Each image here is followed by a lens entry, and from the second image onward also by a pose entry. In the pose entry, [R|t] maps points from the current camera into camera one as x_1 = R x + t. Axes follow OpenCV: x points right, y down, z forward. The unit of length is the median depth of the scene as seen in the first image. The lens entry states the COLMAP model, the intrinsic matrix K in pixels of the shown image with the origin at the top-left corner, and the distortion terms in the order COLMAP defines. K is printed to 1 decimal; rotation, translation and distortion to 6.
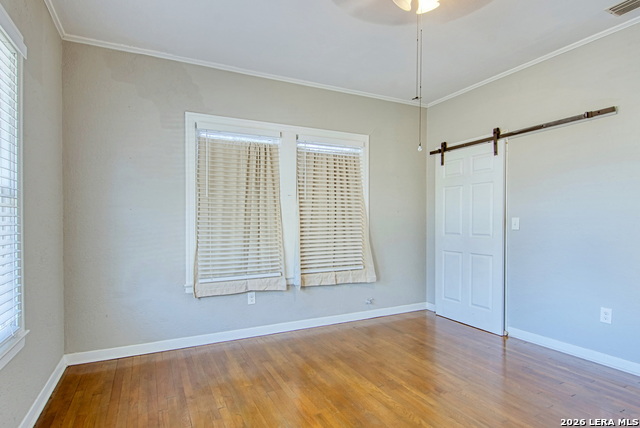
lens RADIAL K [[338.3, 0, 319.8], [0, 338.3, 224.2], [0, 0, 1]] dist [0.004566, -0.006709]
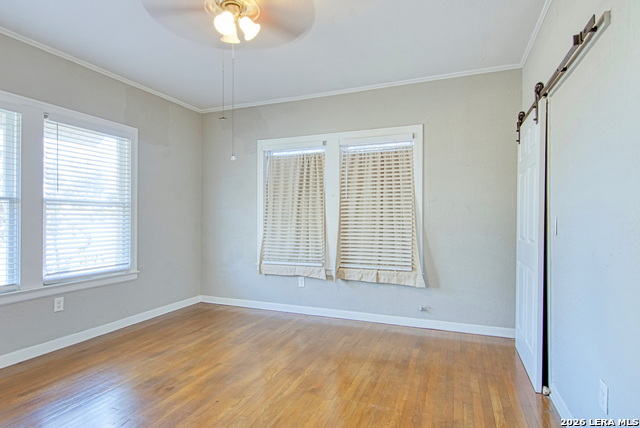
lens RADIAL K [[338.3, 0, 324.8], [0, 338.3, 216.0], [0, 0, 1]] dist [0.004566, -0.006709]
pose [[0.673208, 0.000234, -0.739454, 0.734442], [-0.012366, 0.999864, -0.010942, -0.005734], [0.739350, 0.016510, 0.673119, 0.232980]]
